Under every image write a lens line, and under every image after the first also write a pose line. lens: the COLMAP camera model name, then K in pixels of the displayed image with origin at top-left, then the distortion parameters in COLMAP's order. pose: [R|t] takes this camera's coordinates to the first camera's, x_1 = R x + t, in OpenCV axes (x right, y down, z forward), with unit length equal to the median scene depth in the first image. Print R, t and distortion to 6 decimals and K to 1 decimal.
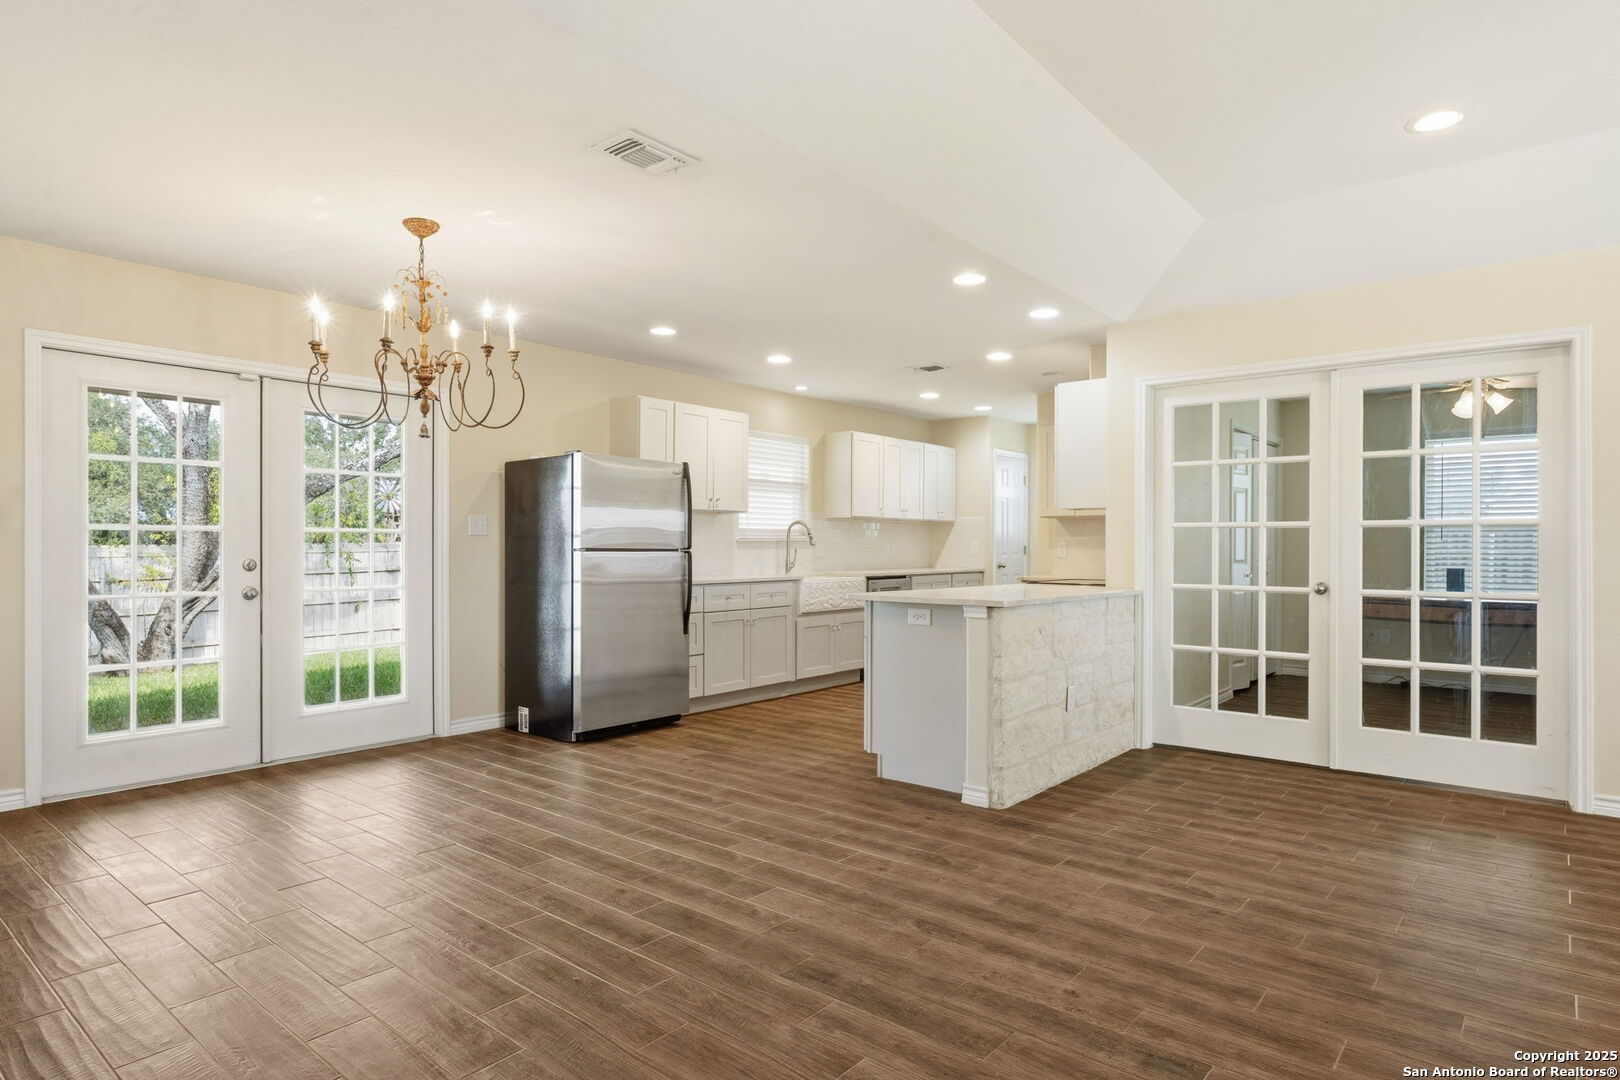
lens RADIAL K [[900.3, 0, 819.9], [0, 900.3, 542.5], [0, 0, 1]] dist [-0.002007, -0.000645]
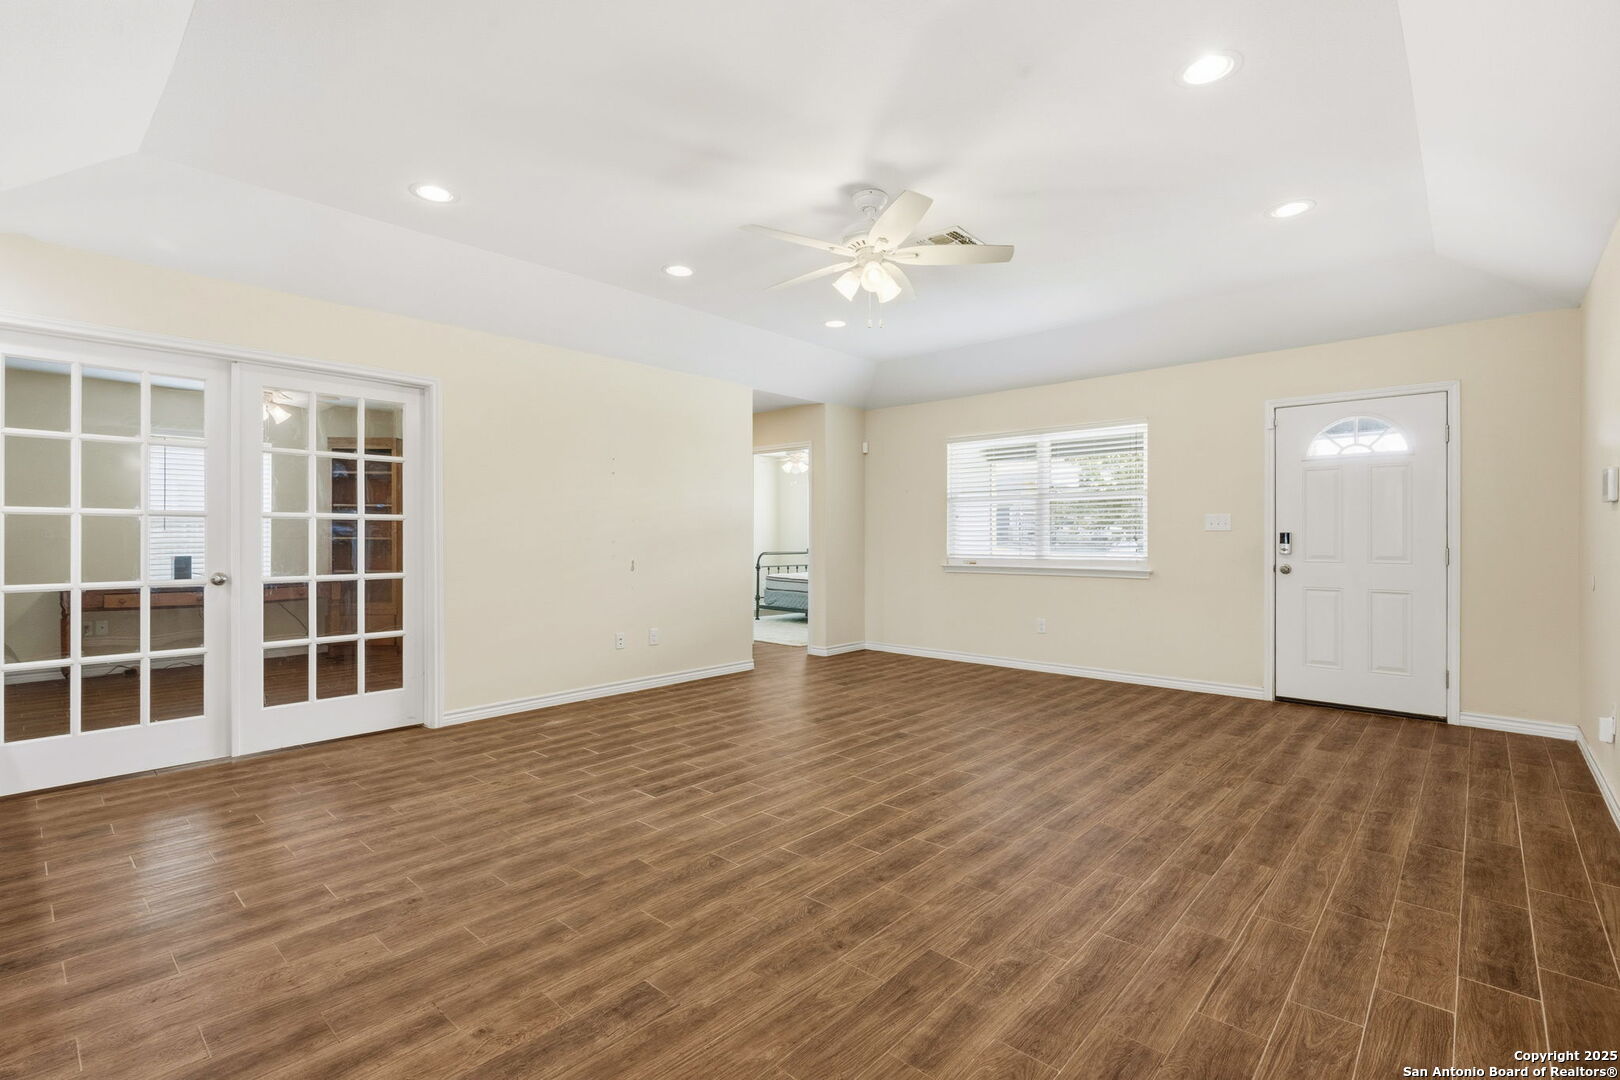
lens RADIAL K [[735.7, 0, 798.6], [0, 735.7, 538.8], [0, 0, 1]] dist [0.000342, 0.001029]
pose [[0.060178, -0.005991, 0.998170, -0.217194], [-0.004587, 0.999970, 0.006278, -0.001671], [-0.998177, -0.004957, 0.060148, 0.316475]]
